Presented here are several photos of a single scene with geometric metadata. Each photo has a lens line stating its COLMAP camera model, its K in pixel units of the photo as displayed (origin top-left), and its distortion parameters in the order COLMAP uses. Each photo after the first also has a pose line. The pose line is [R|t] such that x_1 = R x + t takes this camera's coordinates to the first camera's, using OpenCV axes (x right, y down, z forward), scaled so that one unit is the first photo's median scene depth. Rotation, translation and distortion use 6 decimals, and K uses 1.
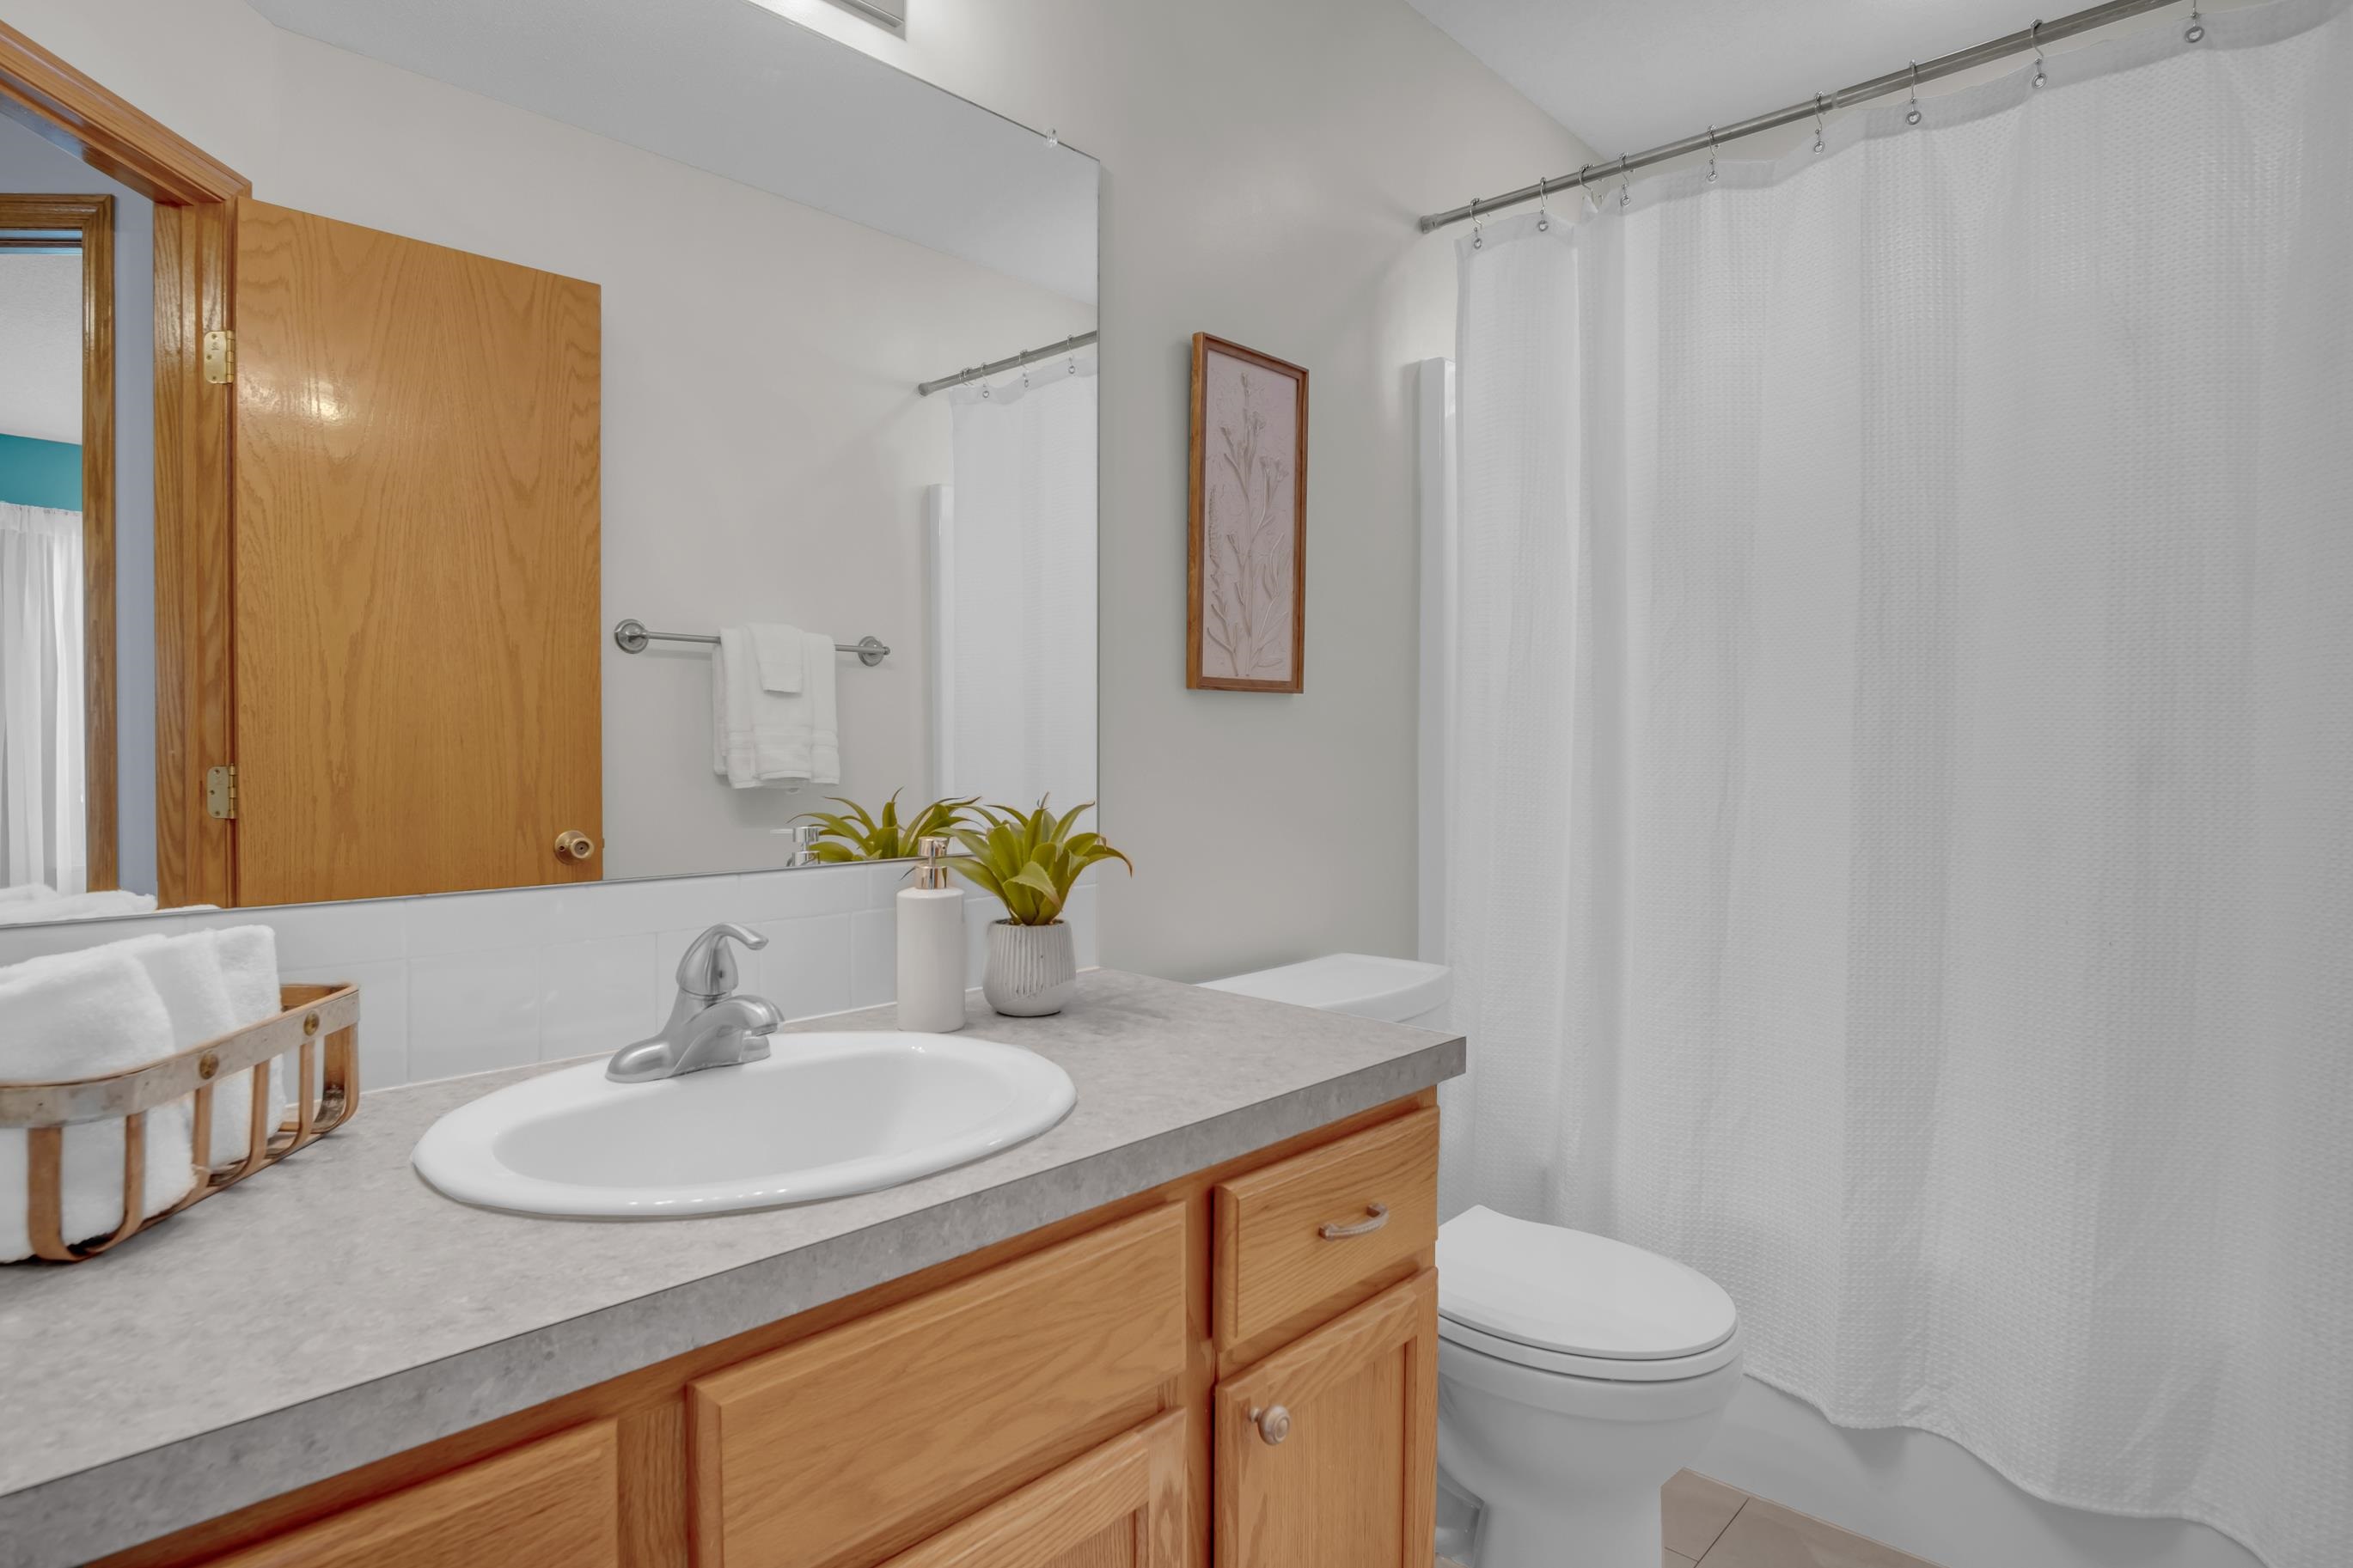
lens RADIAL K [[1262.1, 0, 1178.9], [0, 1262.1, 763.6], [0, 0, 1]] dist [-0.025510, 0.001093]
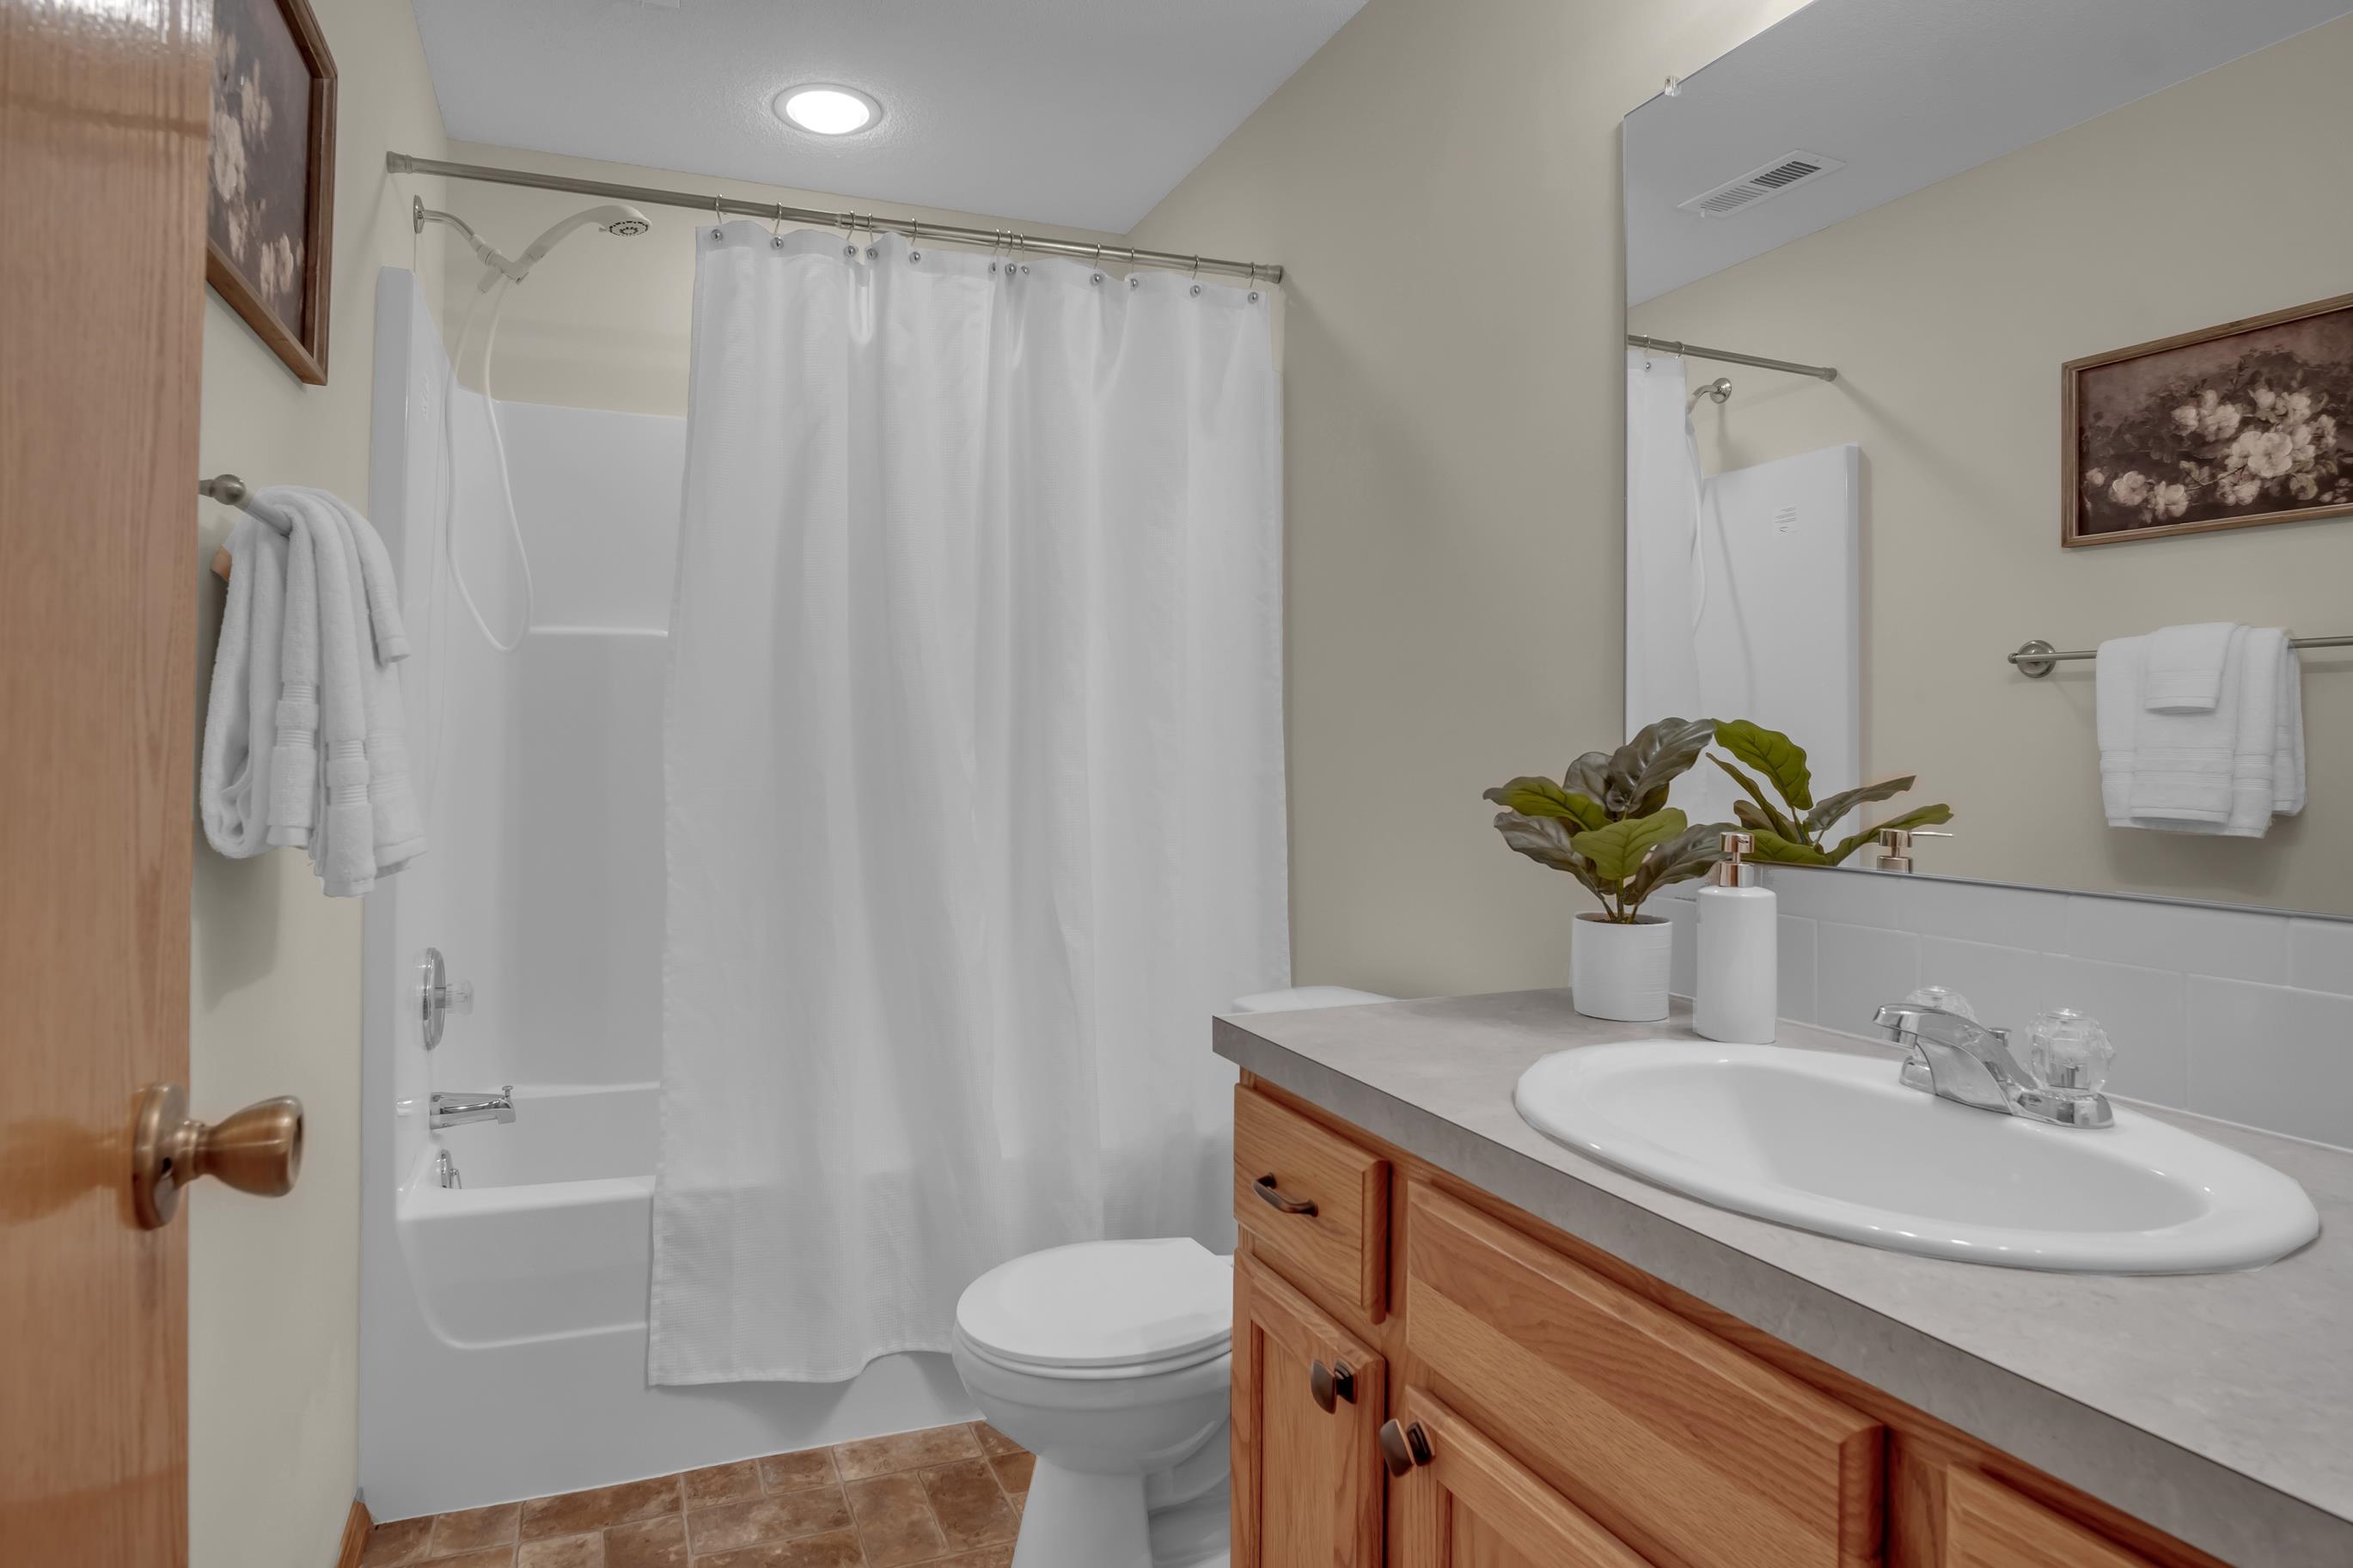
lens RADIAL K [[1262.1, 0, 1178.9], [0, 1262.1, 763.6], [0, 0, 1]] dist [-0.025510, 0.001093]
pose [[-0.351888, 0.013724, -0.935941, 0.671479], [-0.024918, 0.999401, 0.024022, -0.028078], [0.935710, 0.031775, -0.351335, 0.725789]]
